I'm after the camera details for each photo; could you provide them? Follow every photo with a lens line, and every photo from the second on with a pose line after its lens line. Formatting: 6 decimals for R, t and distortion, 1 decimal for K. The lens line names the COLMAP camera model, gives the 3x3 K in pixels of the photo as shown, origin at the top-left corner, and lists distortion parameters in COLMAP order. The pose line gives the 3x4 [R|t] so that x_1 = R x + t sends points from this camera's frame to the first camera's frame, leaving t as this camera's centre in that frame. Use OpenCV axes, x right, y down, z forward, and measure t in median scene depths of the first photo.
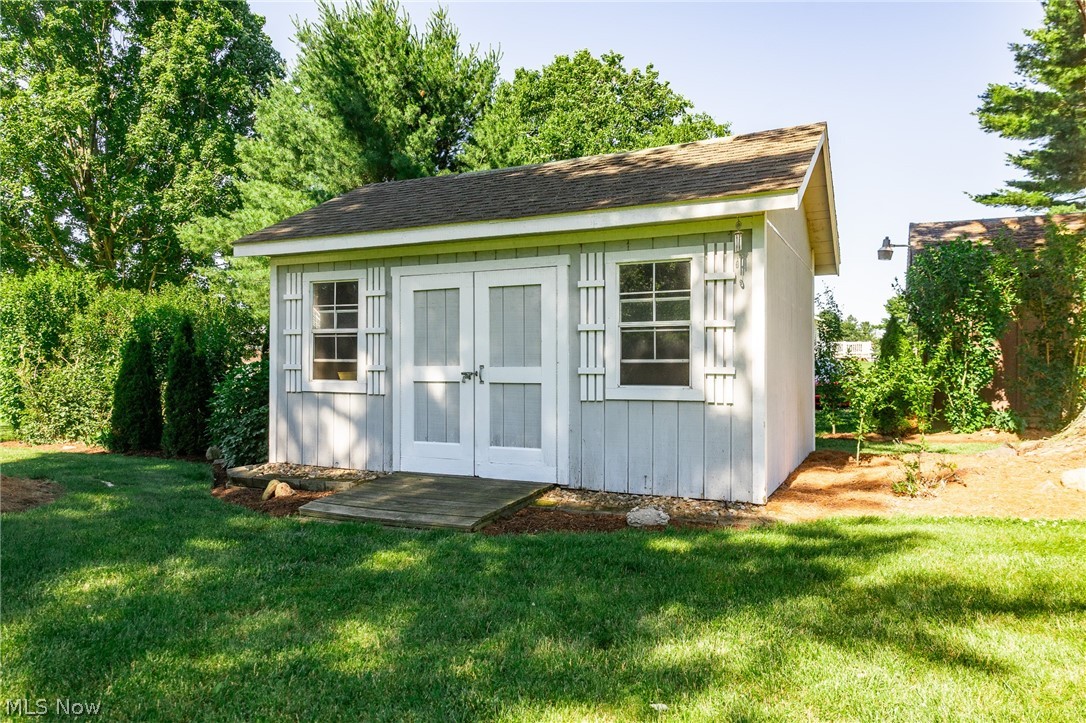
lens RADIAL K [[749.9, 0, 543.0], [0, 749.9, 361.5], [0, 0, 1]] dist [-0.003571, -0.003076]
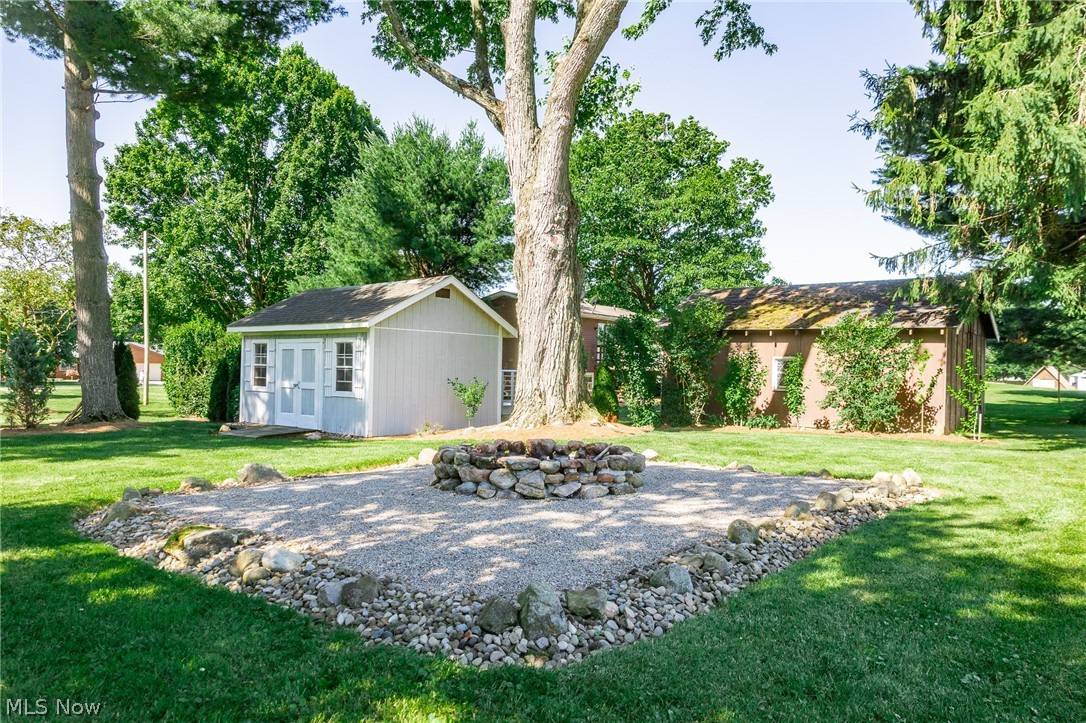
lens RADIAL K [[771.7, 0, 543.0], [0, 771.7, 361.5], [0, 0, 1]] dist [-0.001171, -0.000376]
pose [[0.967148, 0.015613, -0.253735, 1.165112], [-0.018882, 0.999767, -0.010453, -0.042463], [0.253512, 0.014900, 0.967217, -1.081377]]
